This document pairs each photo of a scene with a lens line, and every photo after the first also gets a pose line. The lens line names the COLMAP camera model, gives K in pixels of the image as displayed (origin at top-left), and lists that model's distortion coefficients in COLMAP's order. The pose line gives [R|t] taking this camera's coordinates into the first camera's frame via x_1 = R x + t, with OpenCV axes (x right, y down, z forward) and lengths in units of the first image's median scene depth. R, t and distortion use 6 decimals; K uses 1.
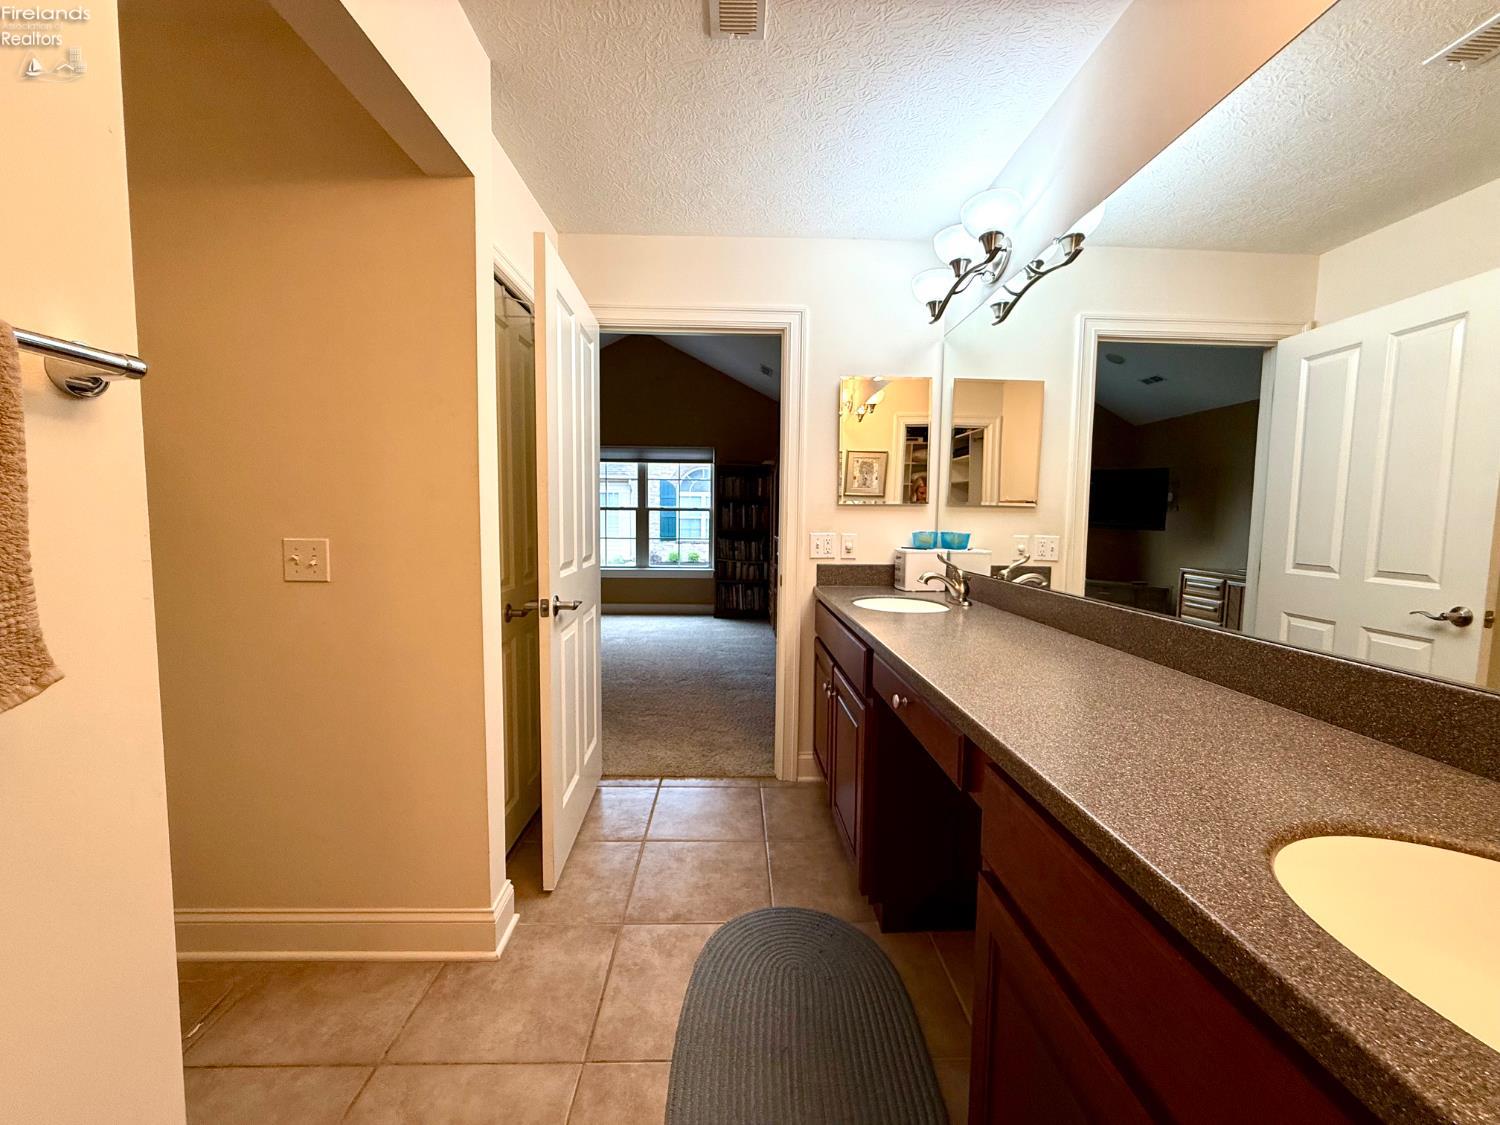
lens RADIAL K [[599.1, 0, 744.4], [0, 599.1, 561.4], [0, 0, 1]] dist [0.000152, -0.000254]
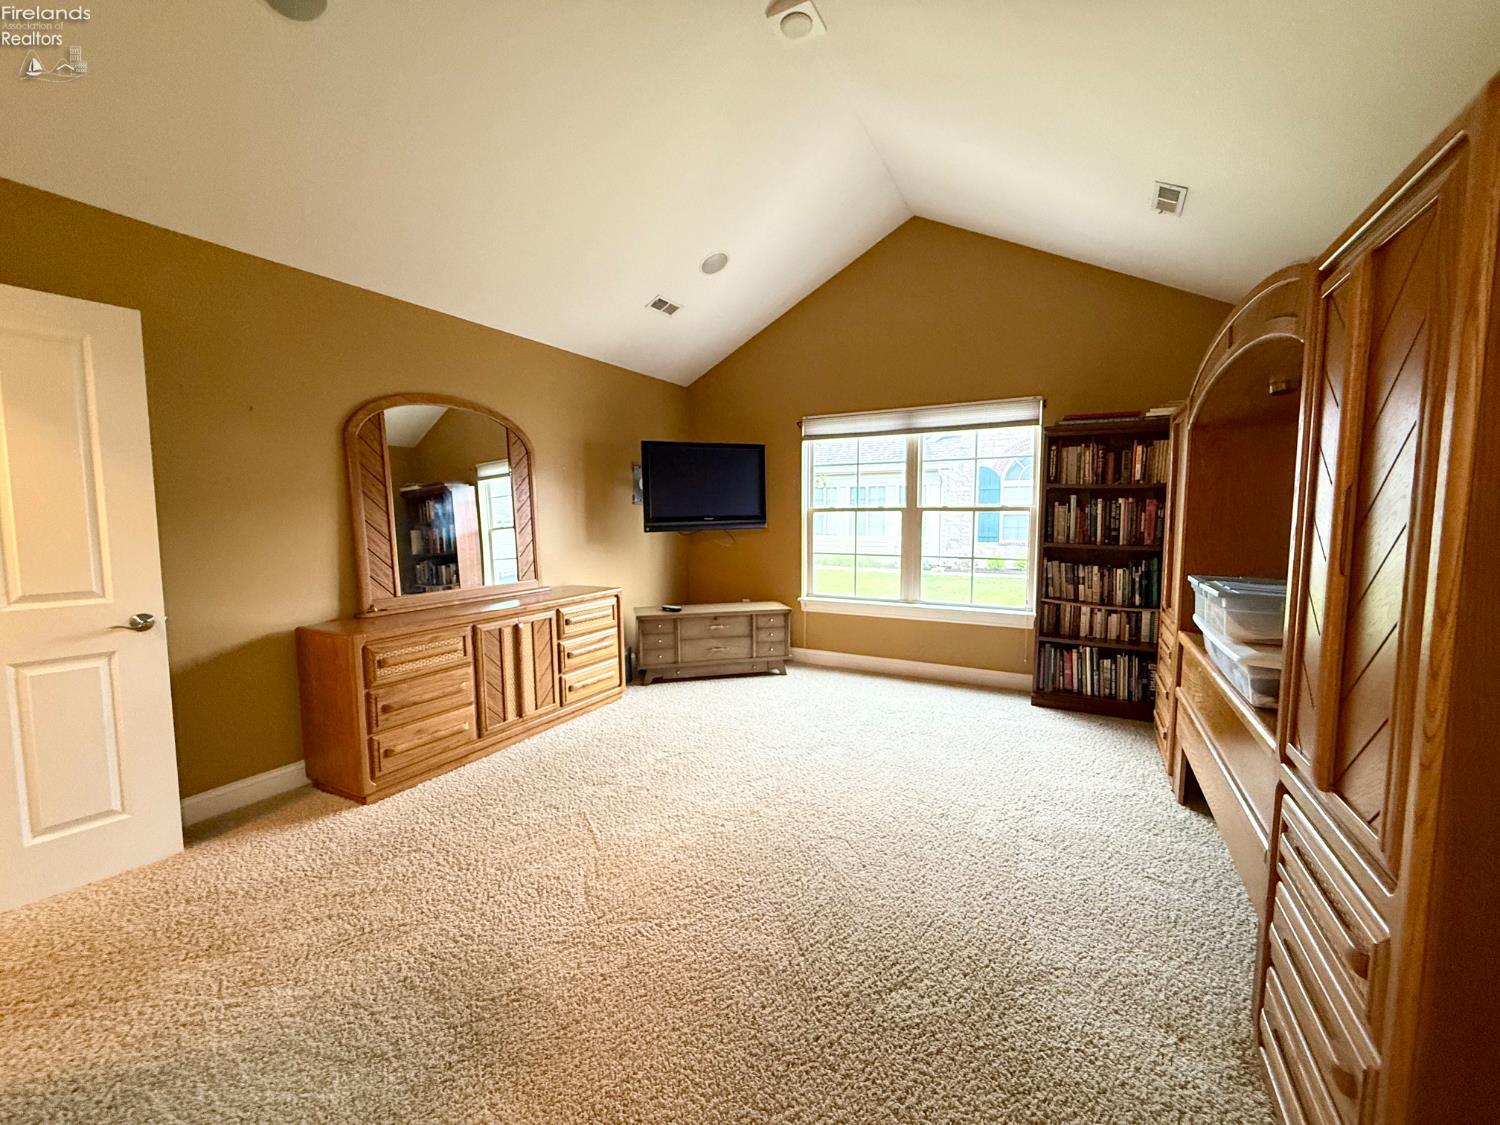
lens RADIAL K [[599.1, 0, 749.0], [0, 599.1, 563.7], [0, 0, 1]] dist [0.000152, -0.000254]
pose [[0.856289, 0.034504, -0.515344, 0.007000], [-0.032290, 0.999391, 0.013259, -0.033550], [0.515487, 0.005287, 0.856881, 0.382308]]
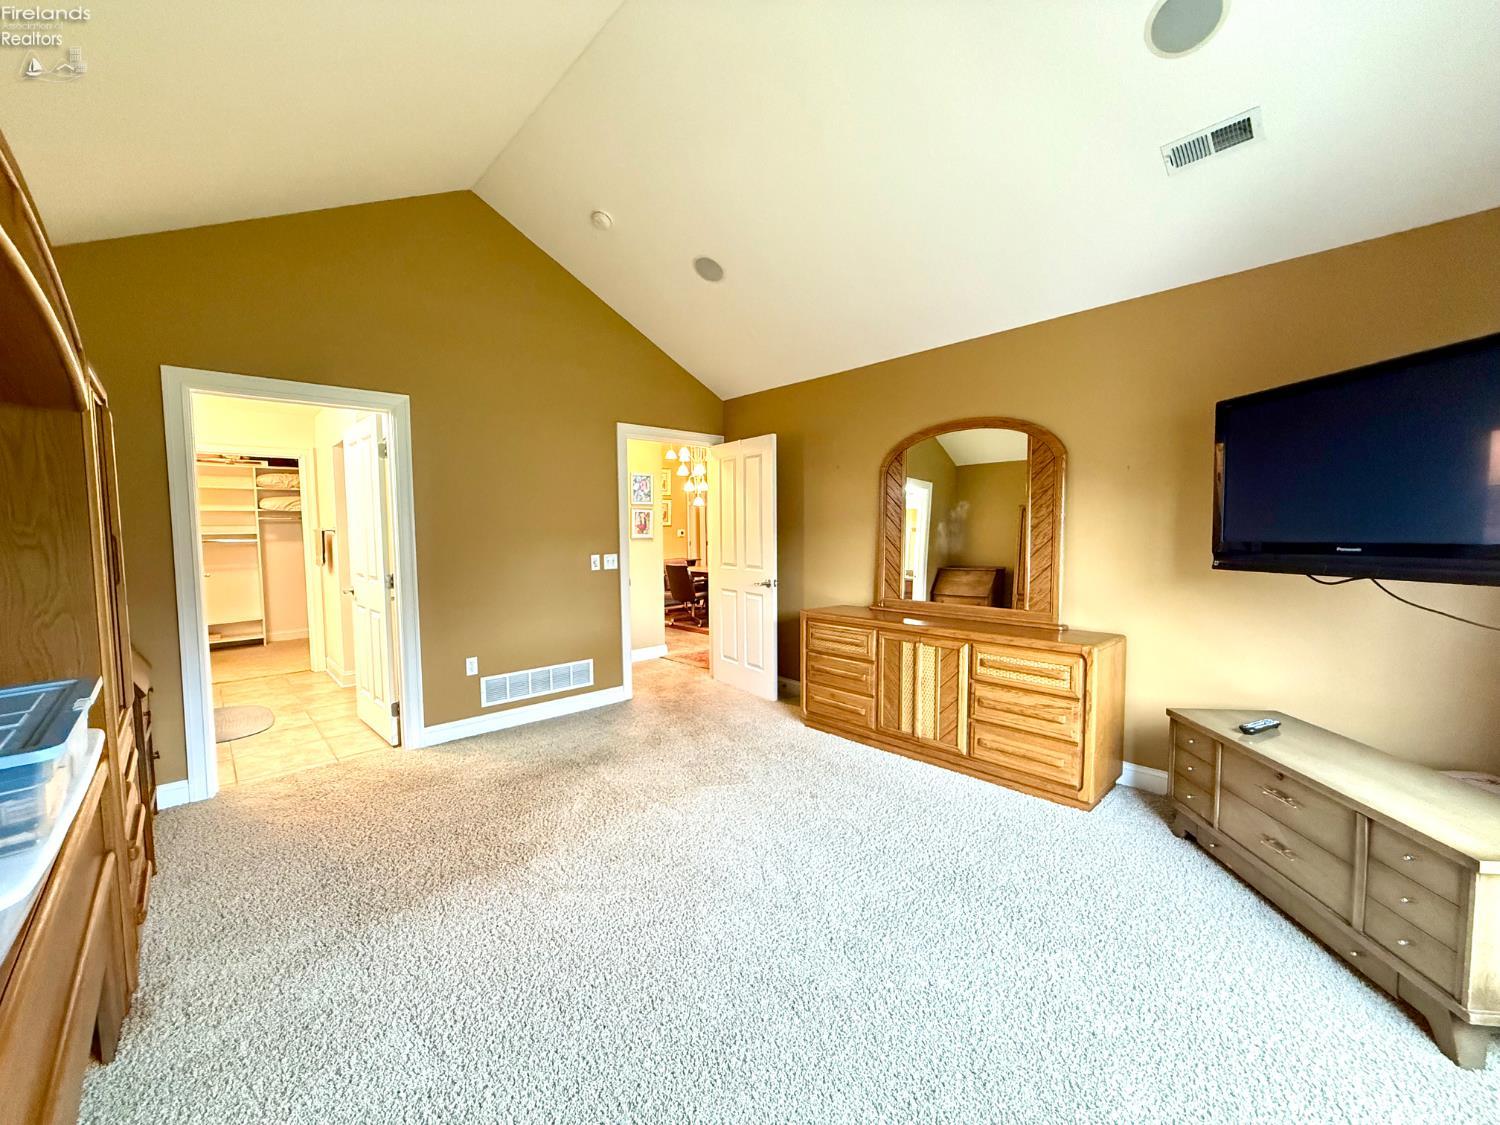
lens RADIAL K [[599.1, 0, 743.2], [0, 599.1, 561.5], [0, 0, 1]] dist [0.000152, -0.000254]
pose [[-0.759048, 0.053532, -0.648830, 0.138208], [-0.035900, 0.991656, 0.123816, -0.648067], [0.650044, 0.117275, -0.750792, 6.369424]]
